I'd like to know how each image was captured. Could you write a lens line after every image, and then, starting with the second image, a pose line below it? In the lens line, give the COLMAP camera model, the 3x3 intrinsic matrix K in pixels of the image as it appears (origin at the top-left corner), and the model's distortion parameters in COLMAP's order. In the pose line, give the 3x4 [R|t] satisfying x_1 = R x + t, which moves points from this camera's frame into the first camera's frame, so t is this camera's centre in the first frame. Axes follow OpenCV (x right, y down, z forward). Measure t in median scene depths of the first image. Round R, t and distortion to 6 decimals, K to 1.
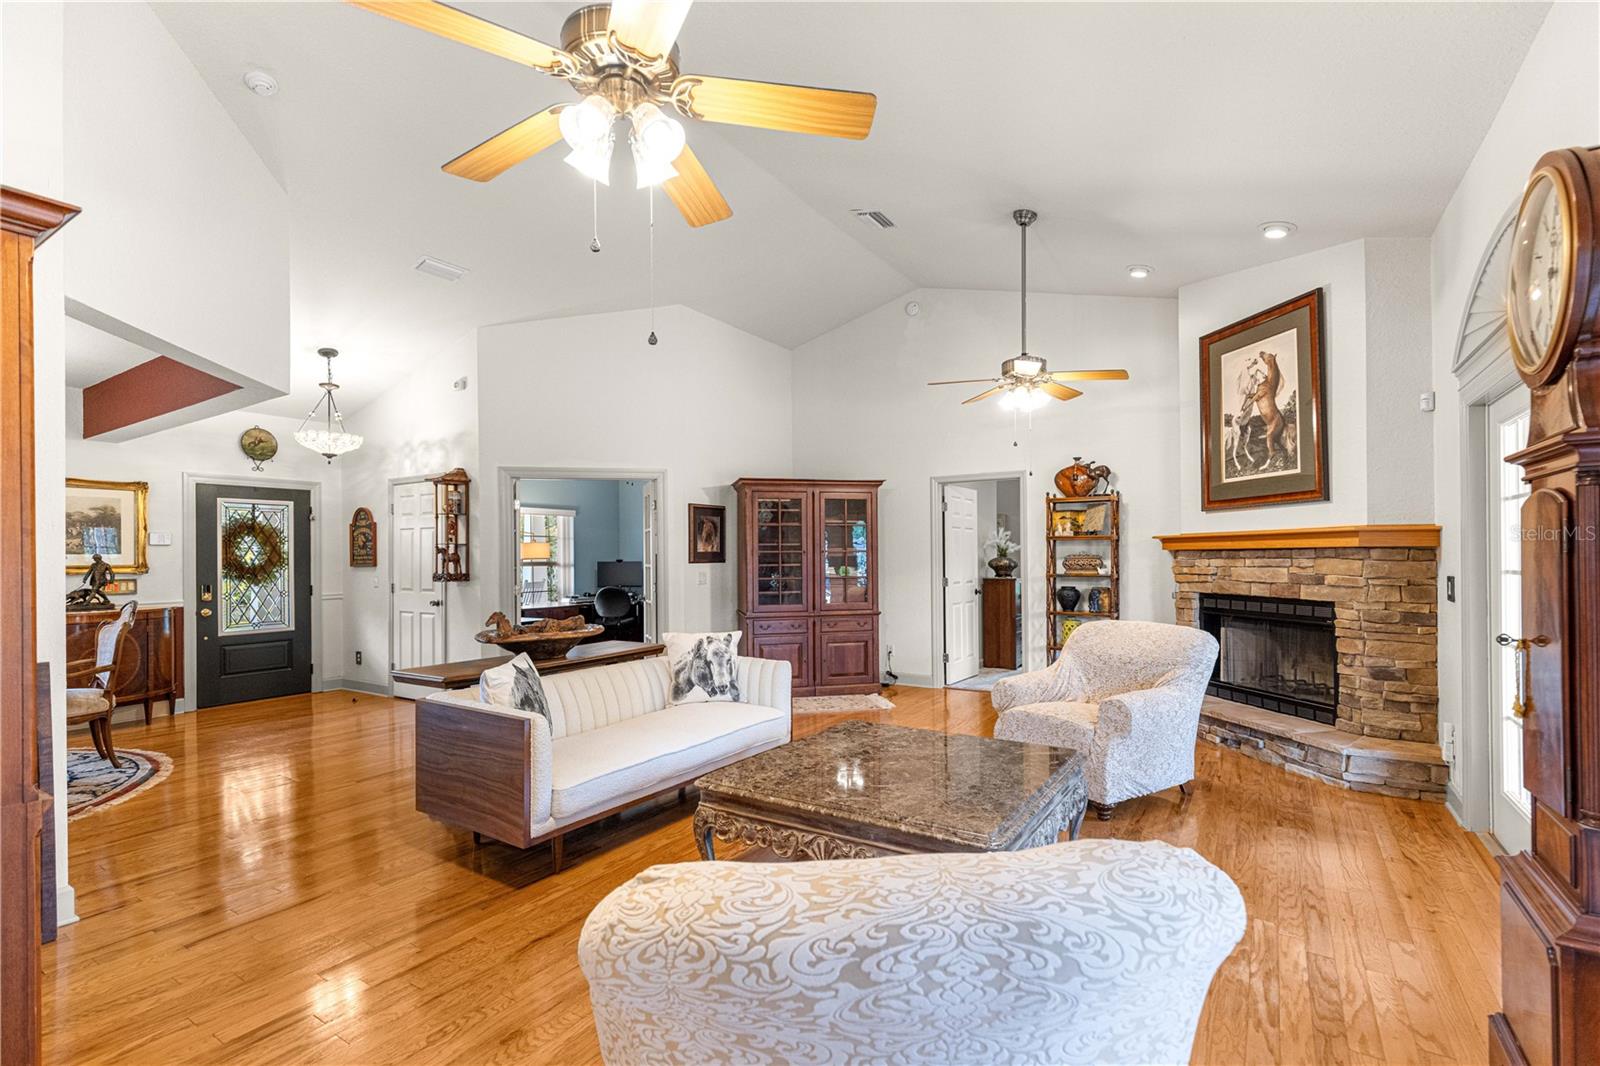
lens RADIAL K [[718.3, 0, 807.7], [0, 718.3, 551.2], [0, 0, 1]] dist [0.005958, -0.000340]
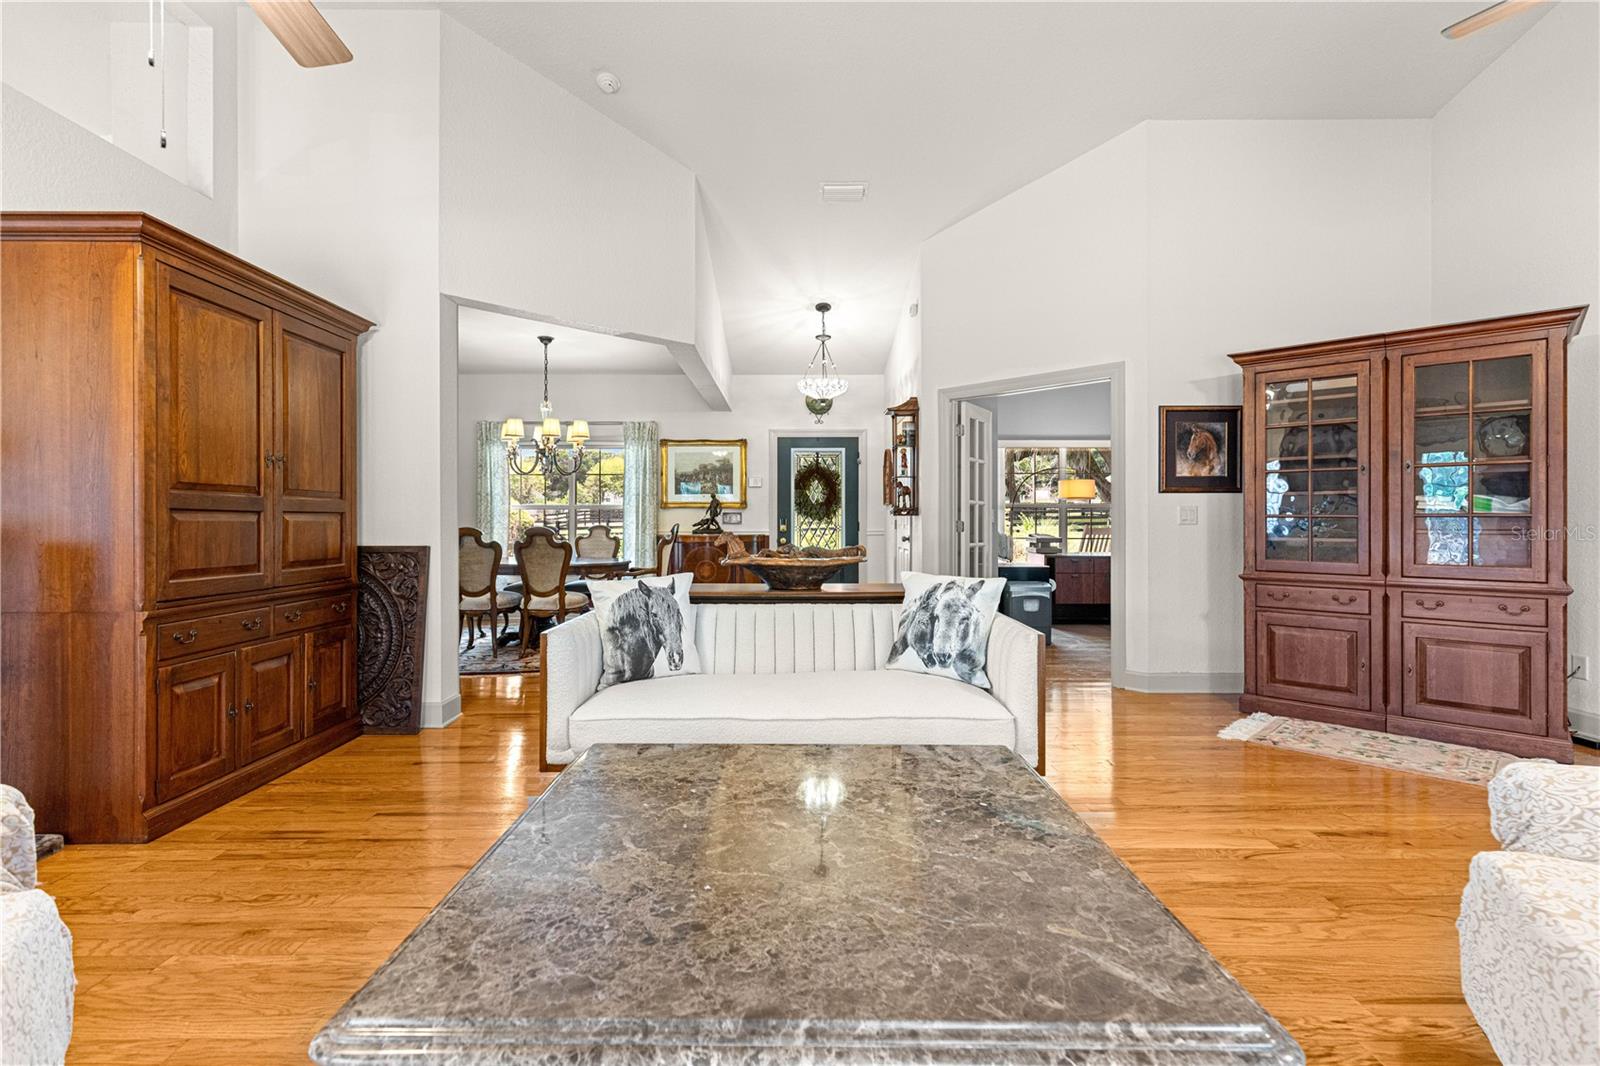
lens RADIAL K [[742.0, 0, 796.8], [0, 742.0, 517.9], [0, 0, 1]] dist [0.004617, -0.000084]
pose [[0.541131, 0.005262, -0.840922, 0.292895], [0.002269, 0.999968, 0.007717, 0.040923], [0.840936, -0.006084, 0.541101, 0.384150]]
